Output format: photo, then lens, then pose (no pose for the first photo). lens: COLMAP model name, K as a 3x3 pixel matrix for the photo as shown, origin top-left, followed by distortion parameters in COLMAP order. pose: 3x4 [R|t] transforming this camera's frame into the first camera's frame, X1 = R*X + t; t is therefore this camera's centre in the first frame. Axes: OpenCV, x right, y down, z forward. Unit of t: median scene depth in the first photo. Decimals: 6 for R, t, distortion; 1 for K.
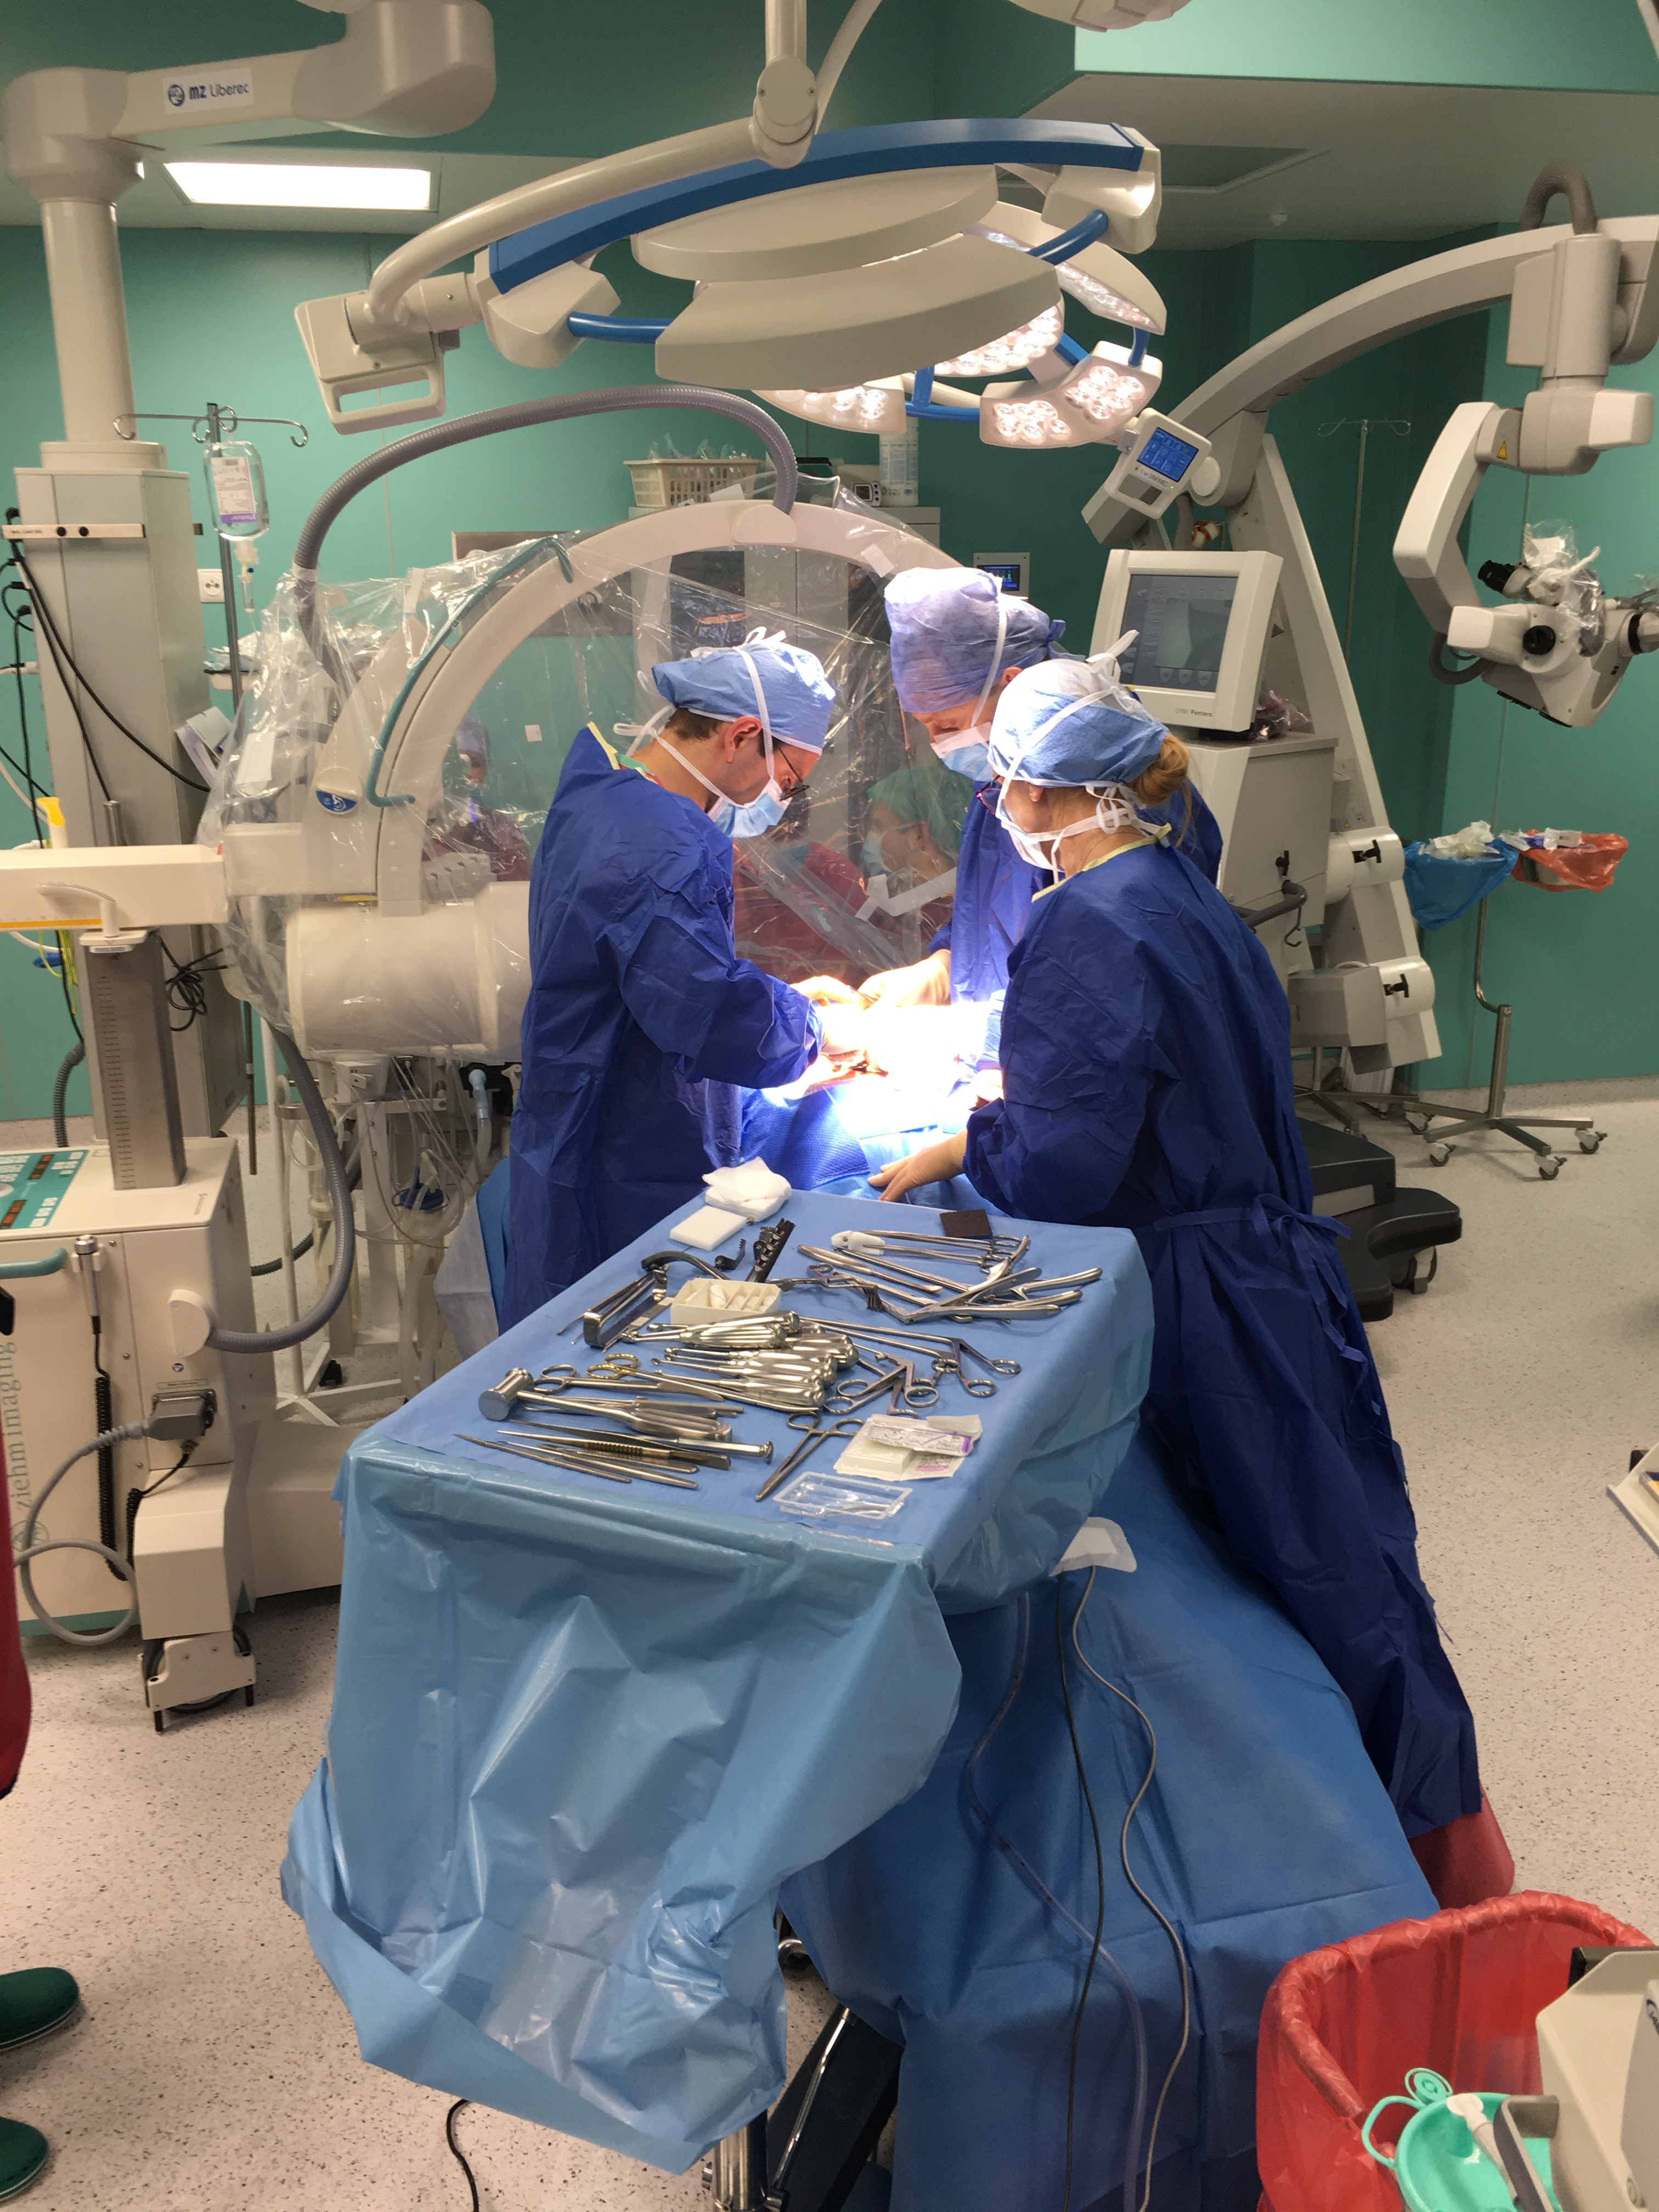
lens RADIAL K [[1915.8, 0, 816.2], [0, 1915.8, 1113.7], [0, 0, 1]] dist [0.074600, -0.090829]
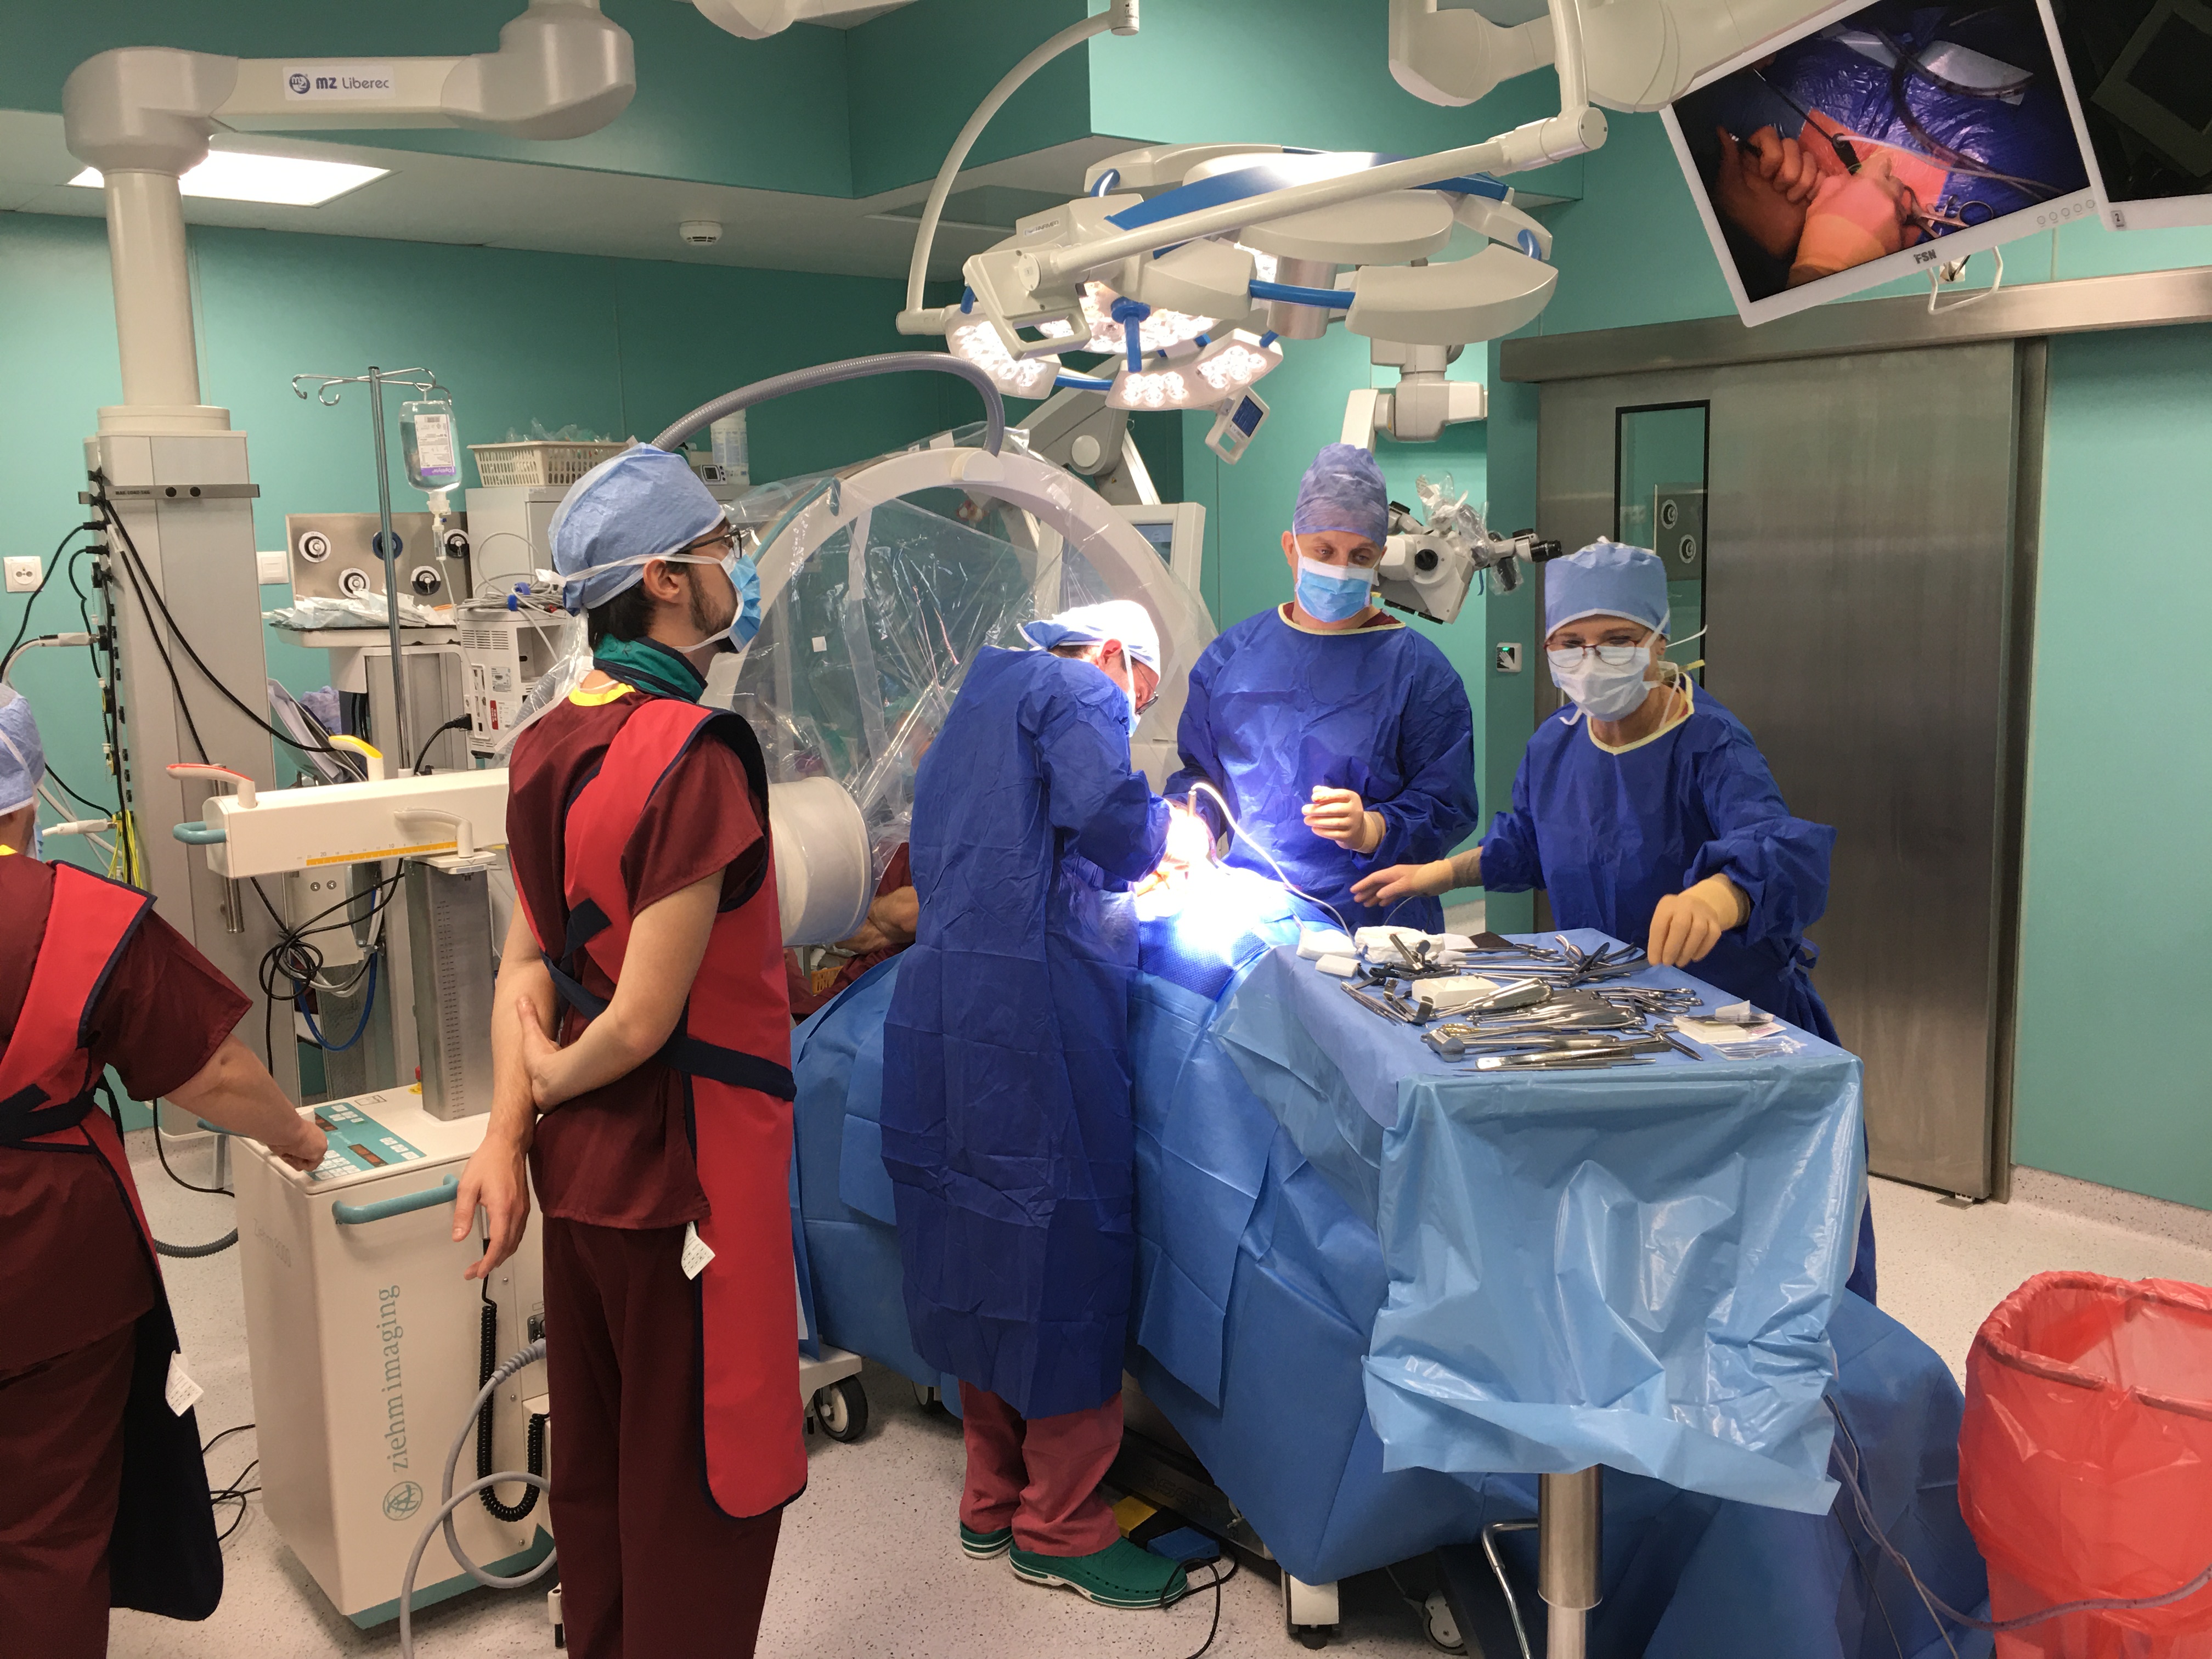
lens RADIAL K [[1915.8, 0, 1115.6], [0, 1915.8, 830.9], [0, 0, 1]] dist [0.074600, -0.090829]
pose [[0.879825, -0.091410, 0.466424, -0.549791], [0.161347, 0.980500, -0.112193, 0.064822], [-0.447073, 0.173966, 0.877417, -0.044396]]
